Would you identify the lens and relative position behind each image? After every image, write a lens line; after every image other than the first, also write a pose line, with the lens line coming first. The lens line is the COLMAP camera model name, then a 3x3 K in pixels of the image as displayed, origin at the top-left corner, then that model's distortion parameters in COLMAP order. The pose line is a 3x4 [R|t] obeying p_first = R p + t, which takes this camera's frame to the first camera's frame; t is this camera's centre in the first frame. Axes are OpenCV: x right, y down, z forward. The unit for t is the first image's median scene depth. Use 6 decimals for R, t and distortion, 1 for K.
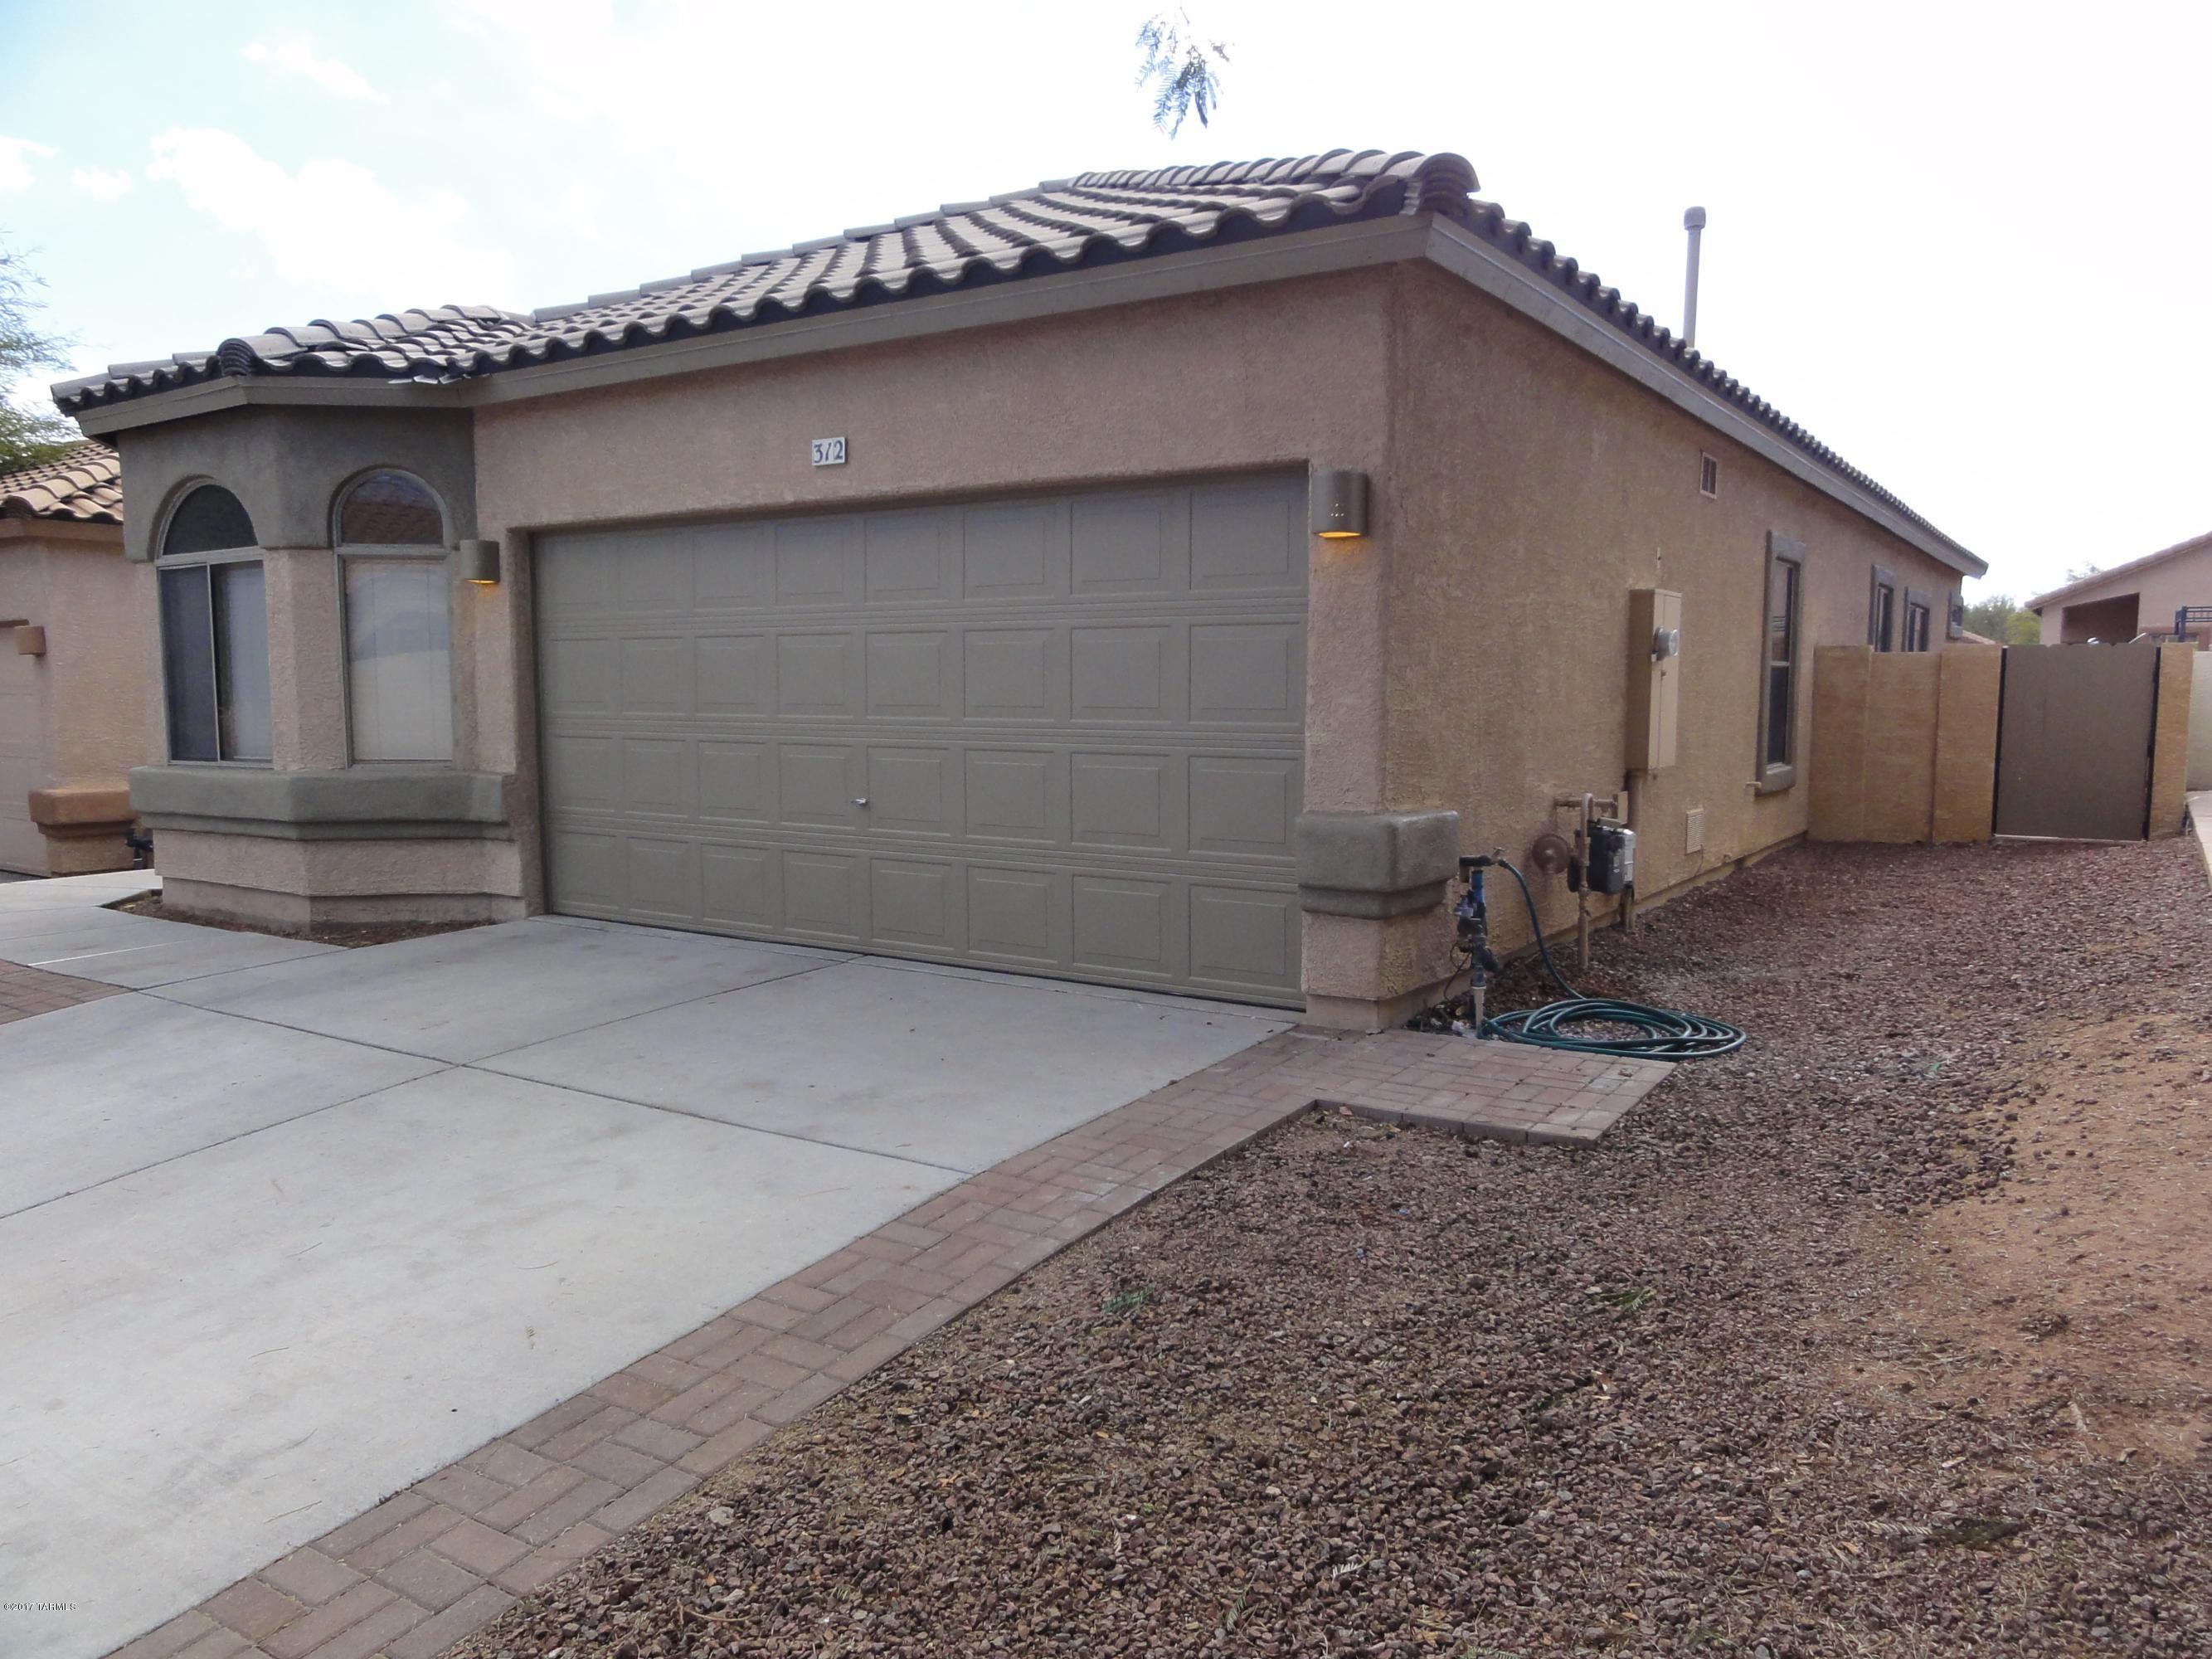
lens RADIAL K [[1515.7, 0, 1106.0], [0, 1515.7, 829.5], [0, 0, 1]] dist [0.006532, -0.000104]
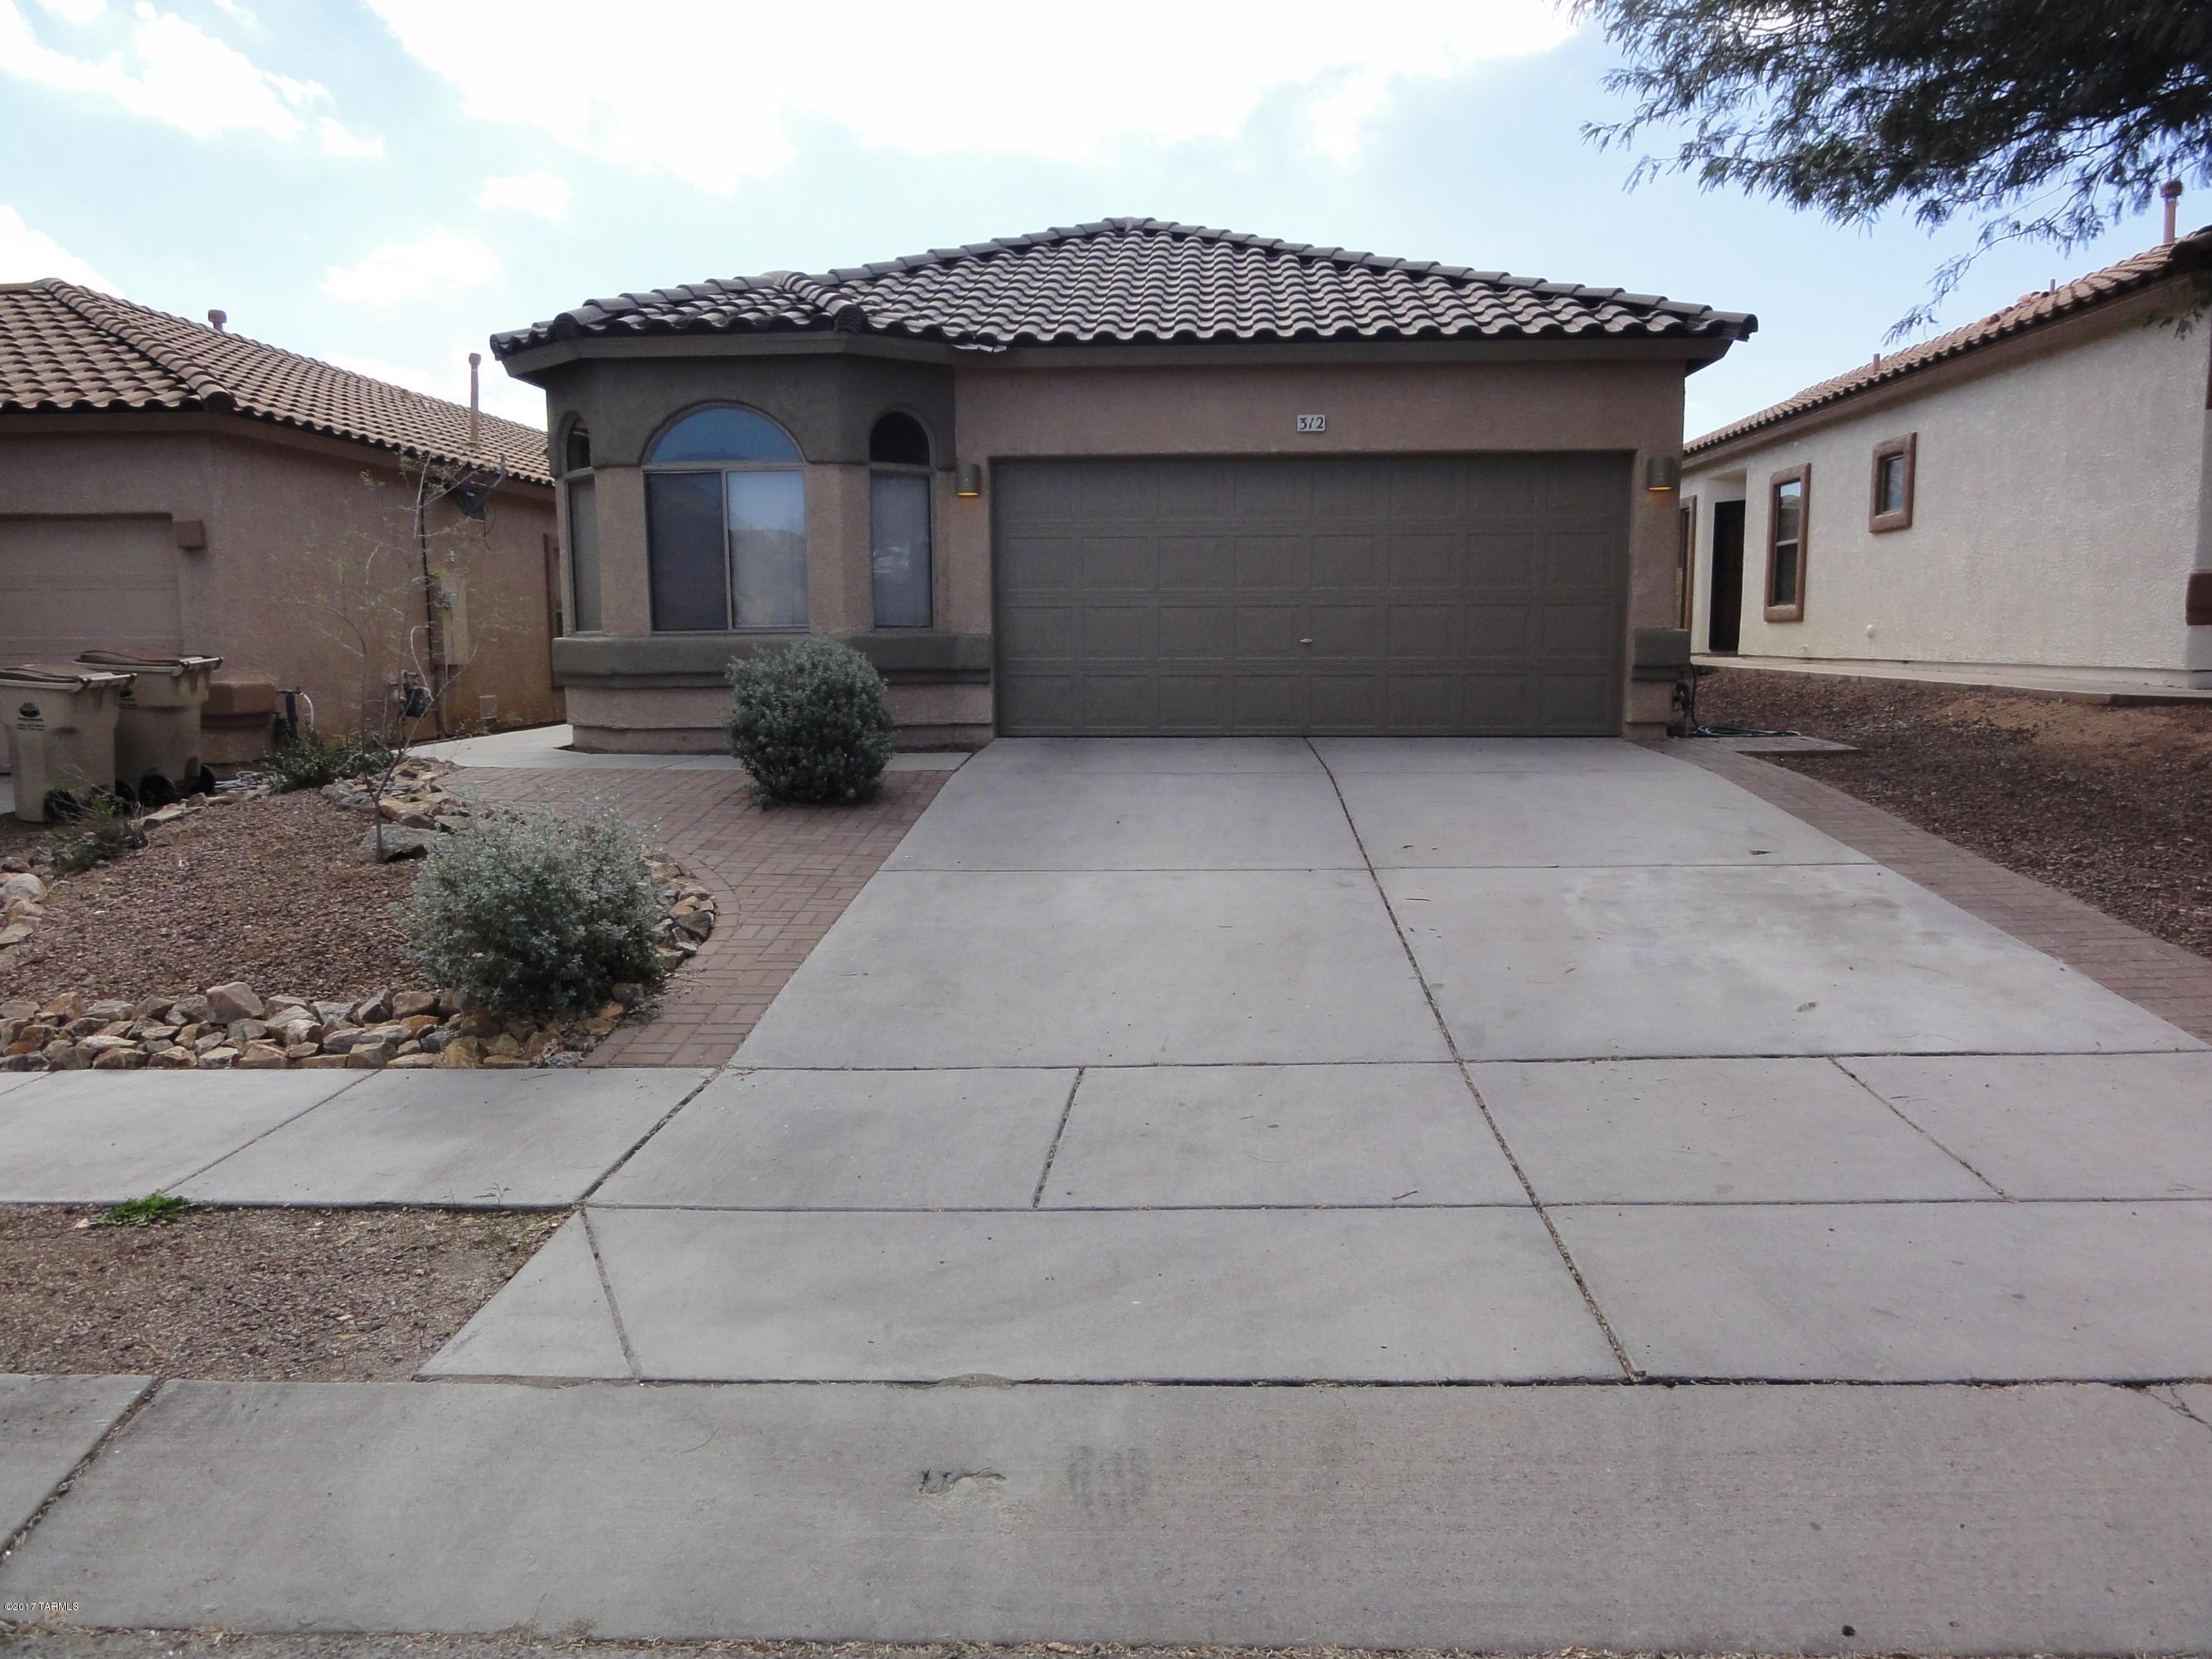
lens RADIAL K [[1515.7, 0, 1106.0], [0, 1515.7, 829.5], [0, 0, 1]] dist [0.006532, -0.000104]
pose [[0.869719, -0.060839, 0.489783, -0.994080], [0.055983, 0.998129, 0.024573, 0.113939], [-0.490361, 0.006048, 0.871498, -0.266198]]
